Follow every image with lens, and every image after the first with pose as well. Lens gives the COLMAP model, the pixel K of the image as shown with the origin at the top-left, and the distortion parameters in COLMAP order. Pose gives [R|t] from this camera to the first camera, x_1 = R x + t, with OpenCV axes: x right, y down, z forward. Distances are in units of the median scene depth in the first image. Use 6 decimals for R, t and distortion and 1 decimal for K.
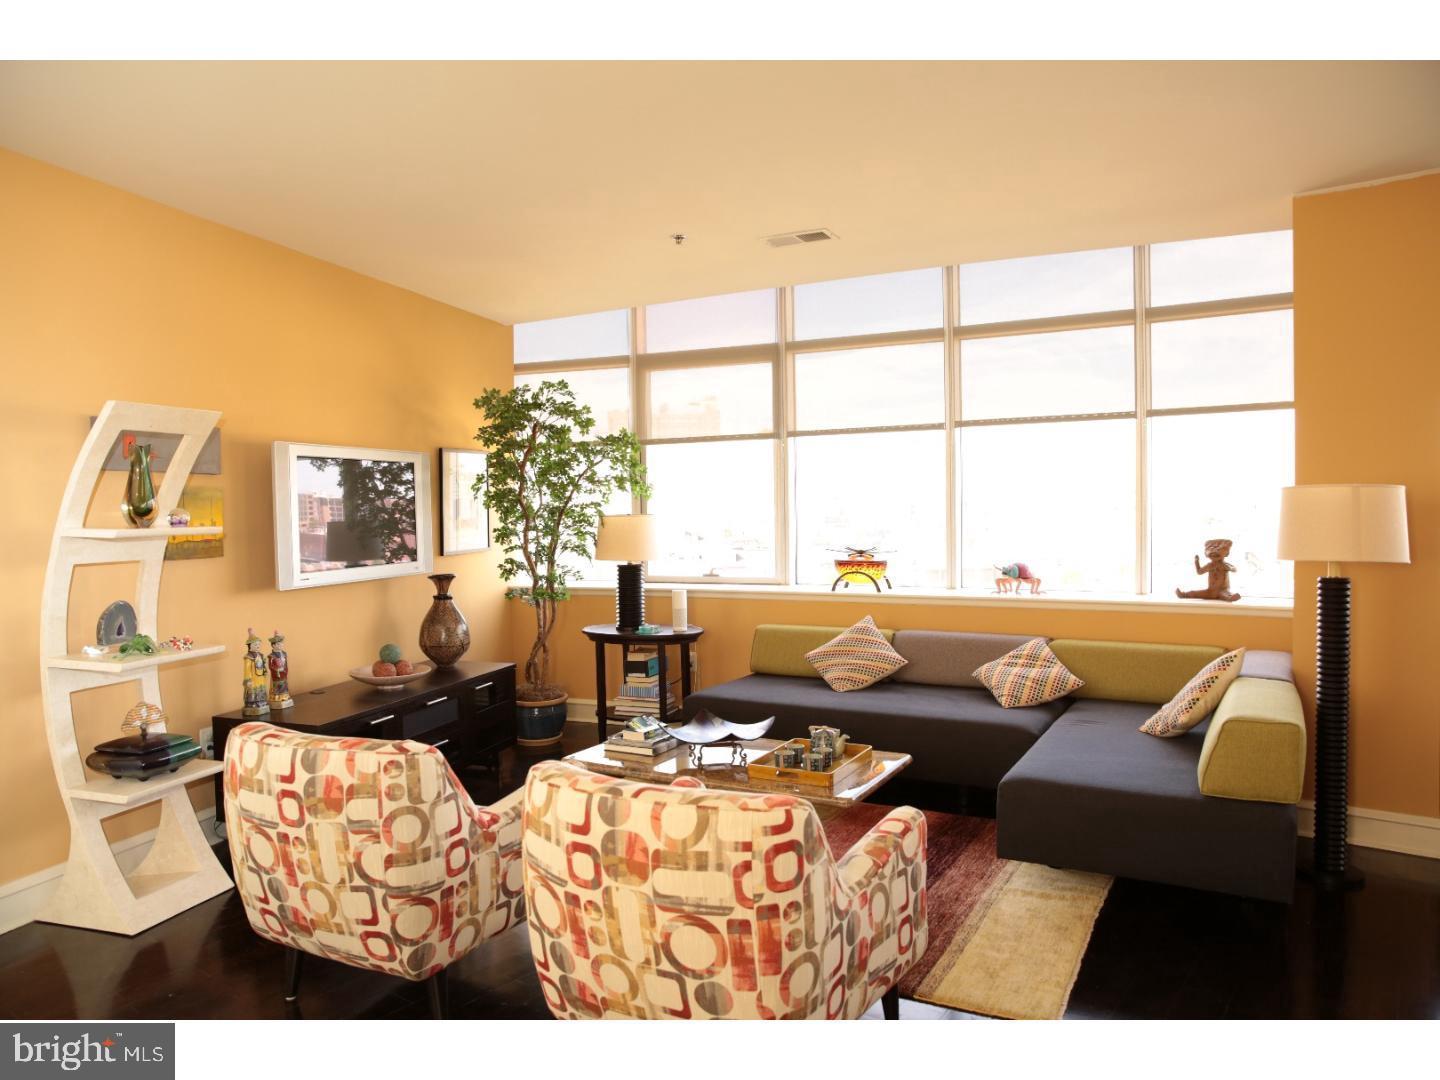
lens RADIAL K [[994.2, 0, 722.7], [0, 994.2, 544.1], [0, 0, 1]] dist [-0.087502, 0.042908]
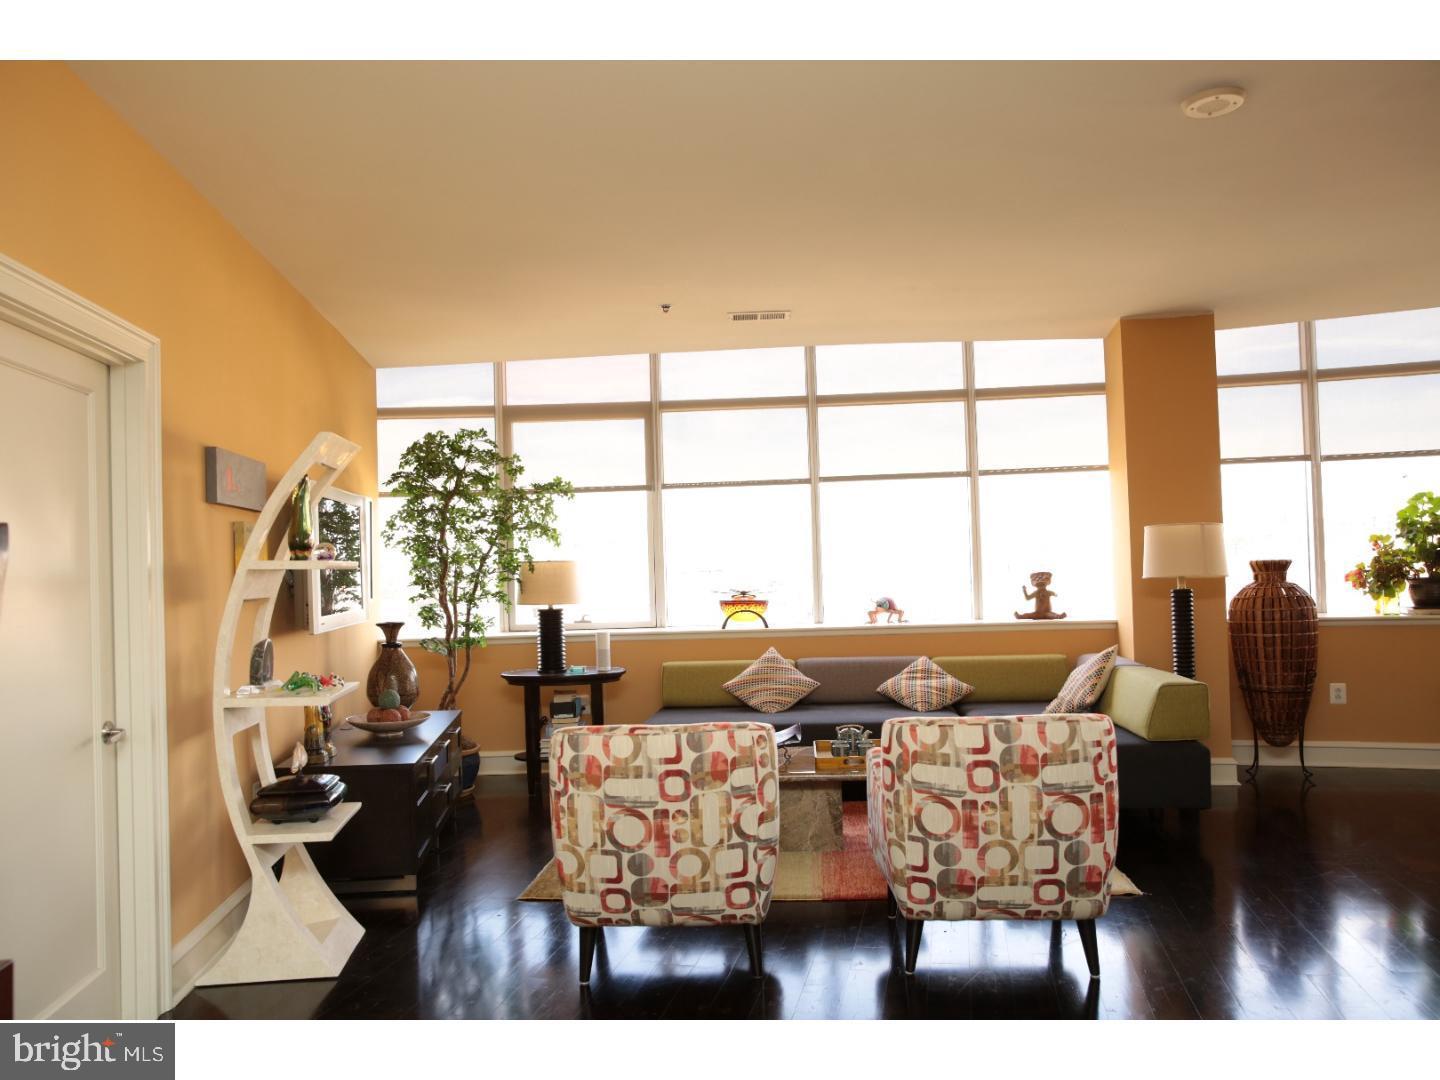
lens RADIAL K [[1095.7, 0, 715.9], [0, 1095.7, 532.5], [0, 0, 1]] dist [-0.073648, 0.004559]
pose [[0.907037, 0.001861, 0.421046, -0.473057], [0.030623, 0.997050, -0.070377, 0.030329], [-0.419935, 0.076728, 0.904305, -0.116307]]
